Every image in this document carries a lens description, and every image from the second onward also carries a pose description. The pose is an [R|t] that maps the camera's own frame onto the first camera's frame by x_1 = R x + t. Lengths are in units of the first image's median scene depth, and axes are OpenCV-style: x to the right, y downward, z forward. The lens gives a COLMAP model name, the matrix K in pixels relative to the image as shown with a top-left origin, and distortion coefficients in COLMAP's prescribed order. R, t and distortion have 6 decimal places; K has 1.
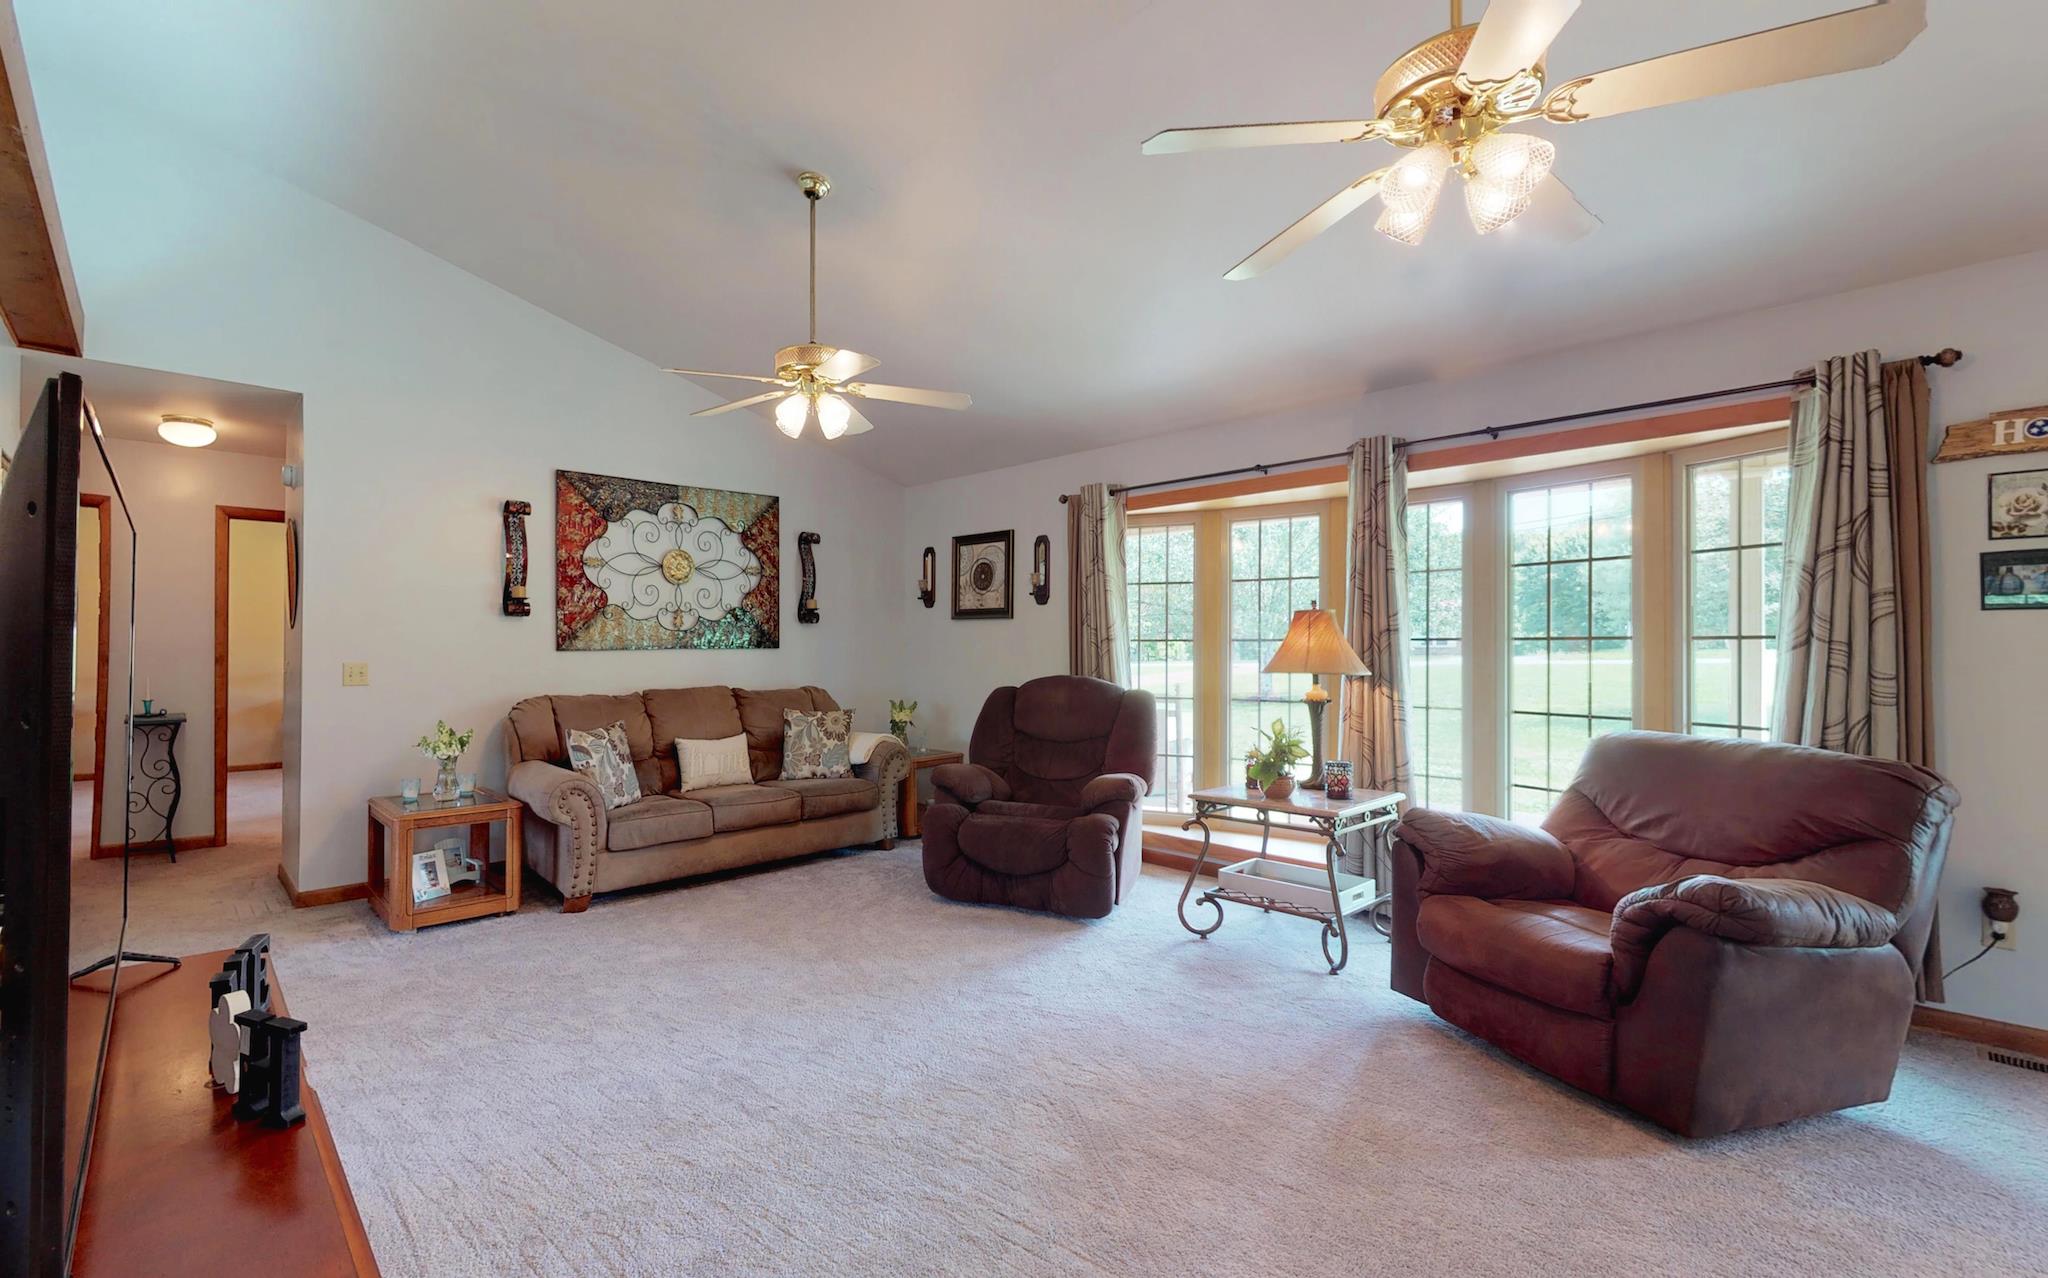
lens RADIAL K [[918.8, 0, 831.3], [0, 918.8, 643.1], [0, 0, 1]] dist [0.004405, 0.000298]
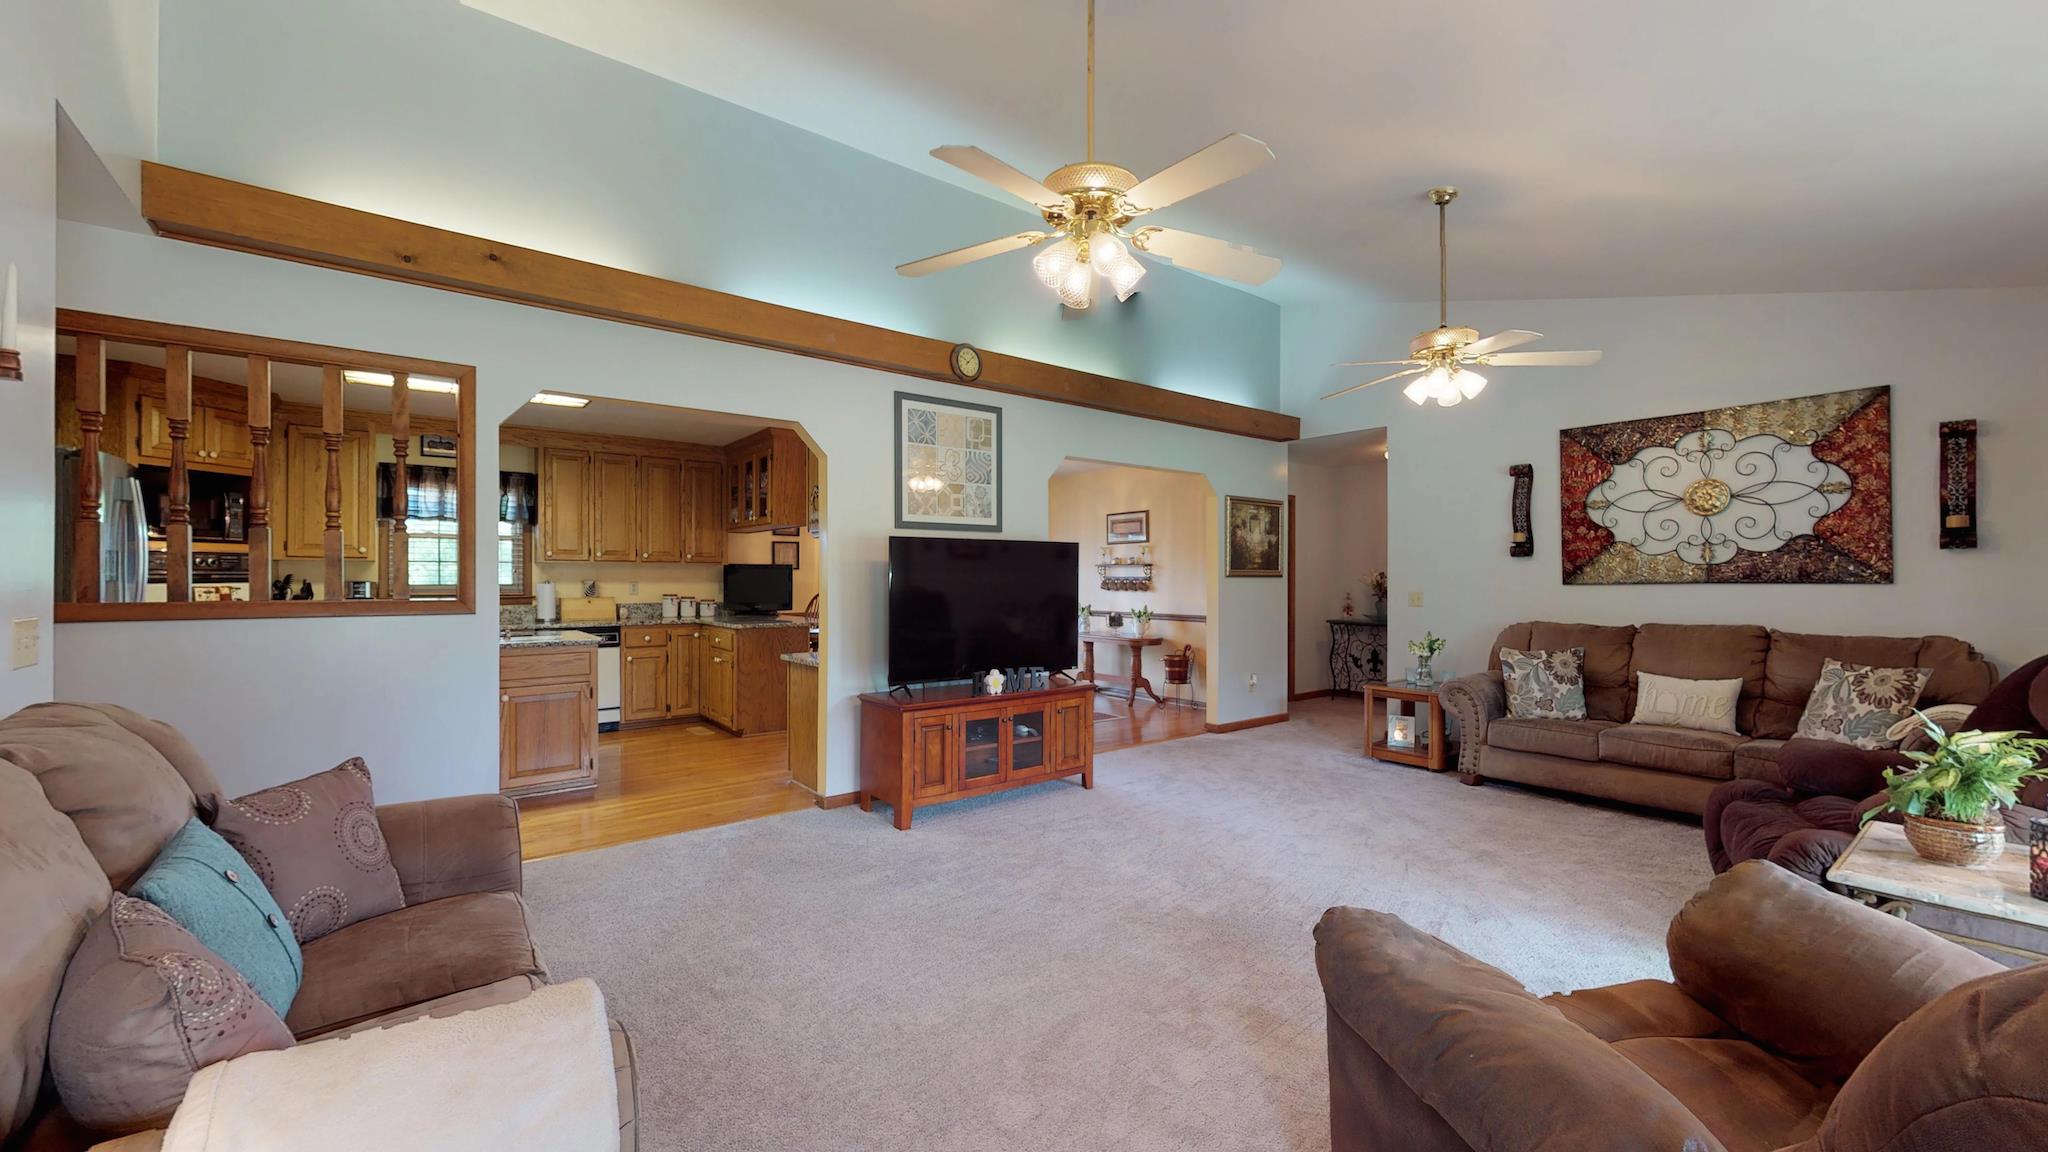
lens RADIAL K [[826.0, 0, 1024.3], [0, 826.0, 578.7], [0, 0, 1]] dist [0.000680, 0.000511]
pose [[-0.059656, -0.004122, -0.998210, 0.788759], [0.002243, 0.999988, -0.004264, 0.003696], [0.998216, -0.002493, -0.059646, 0.378384]]
